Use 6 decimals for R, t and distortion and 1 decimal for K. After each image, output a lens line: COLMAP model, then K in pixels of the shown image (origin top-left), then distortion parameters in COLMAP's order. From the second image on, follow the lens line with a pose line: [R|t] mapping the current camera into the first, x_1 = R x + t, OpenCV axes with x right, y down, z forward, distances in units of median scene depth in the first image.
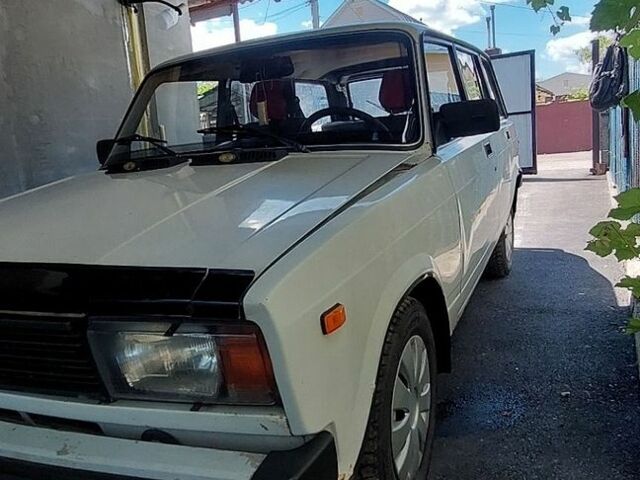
lens RADIAL K [[592.2, 0, 320.0], [0, 592.2, 240.0], [0, 0, 1]] dist [-0.032178, -0.007929]
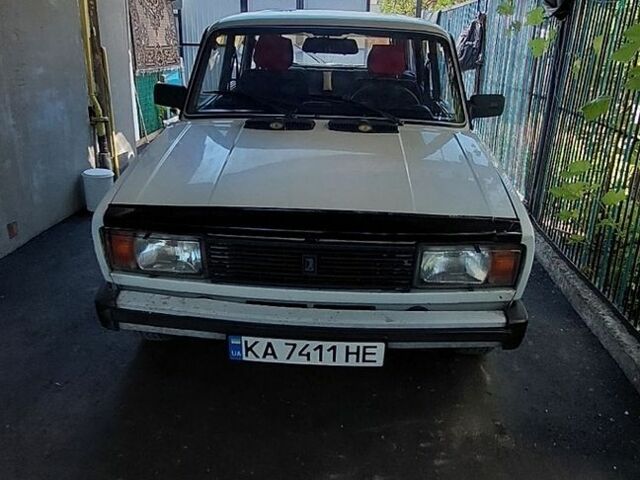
lens RADIAL K [[592.2, 0, 320.0], [0, 592.2, 240.0], [0, 0, 1]] dist [-0.032178, -0.007929]
pose [[0.920134, -0.018568, 0.391163, -0.800026], [-0.042631, 0.988189, 0.147189, -0.075302], [-0.389276, -0.152110, 0.908475, -0.292105]]
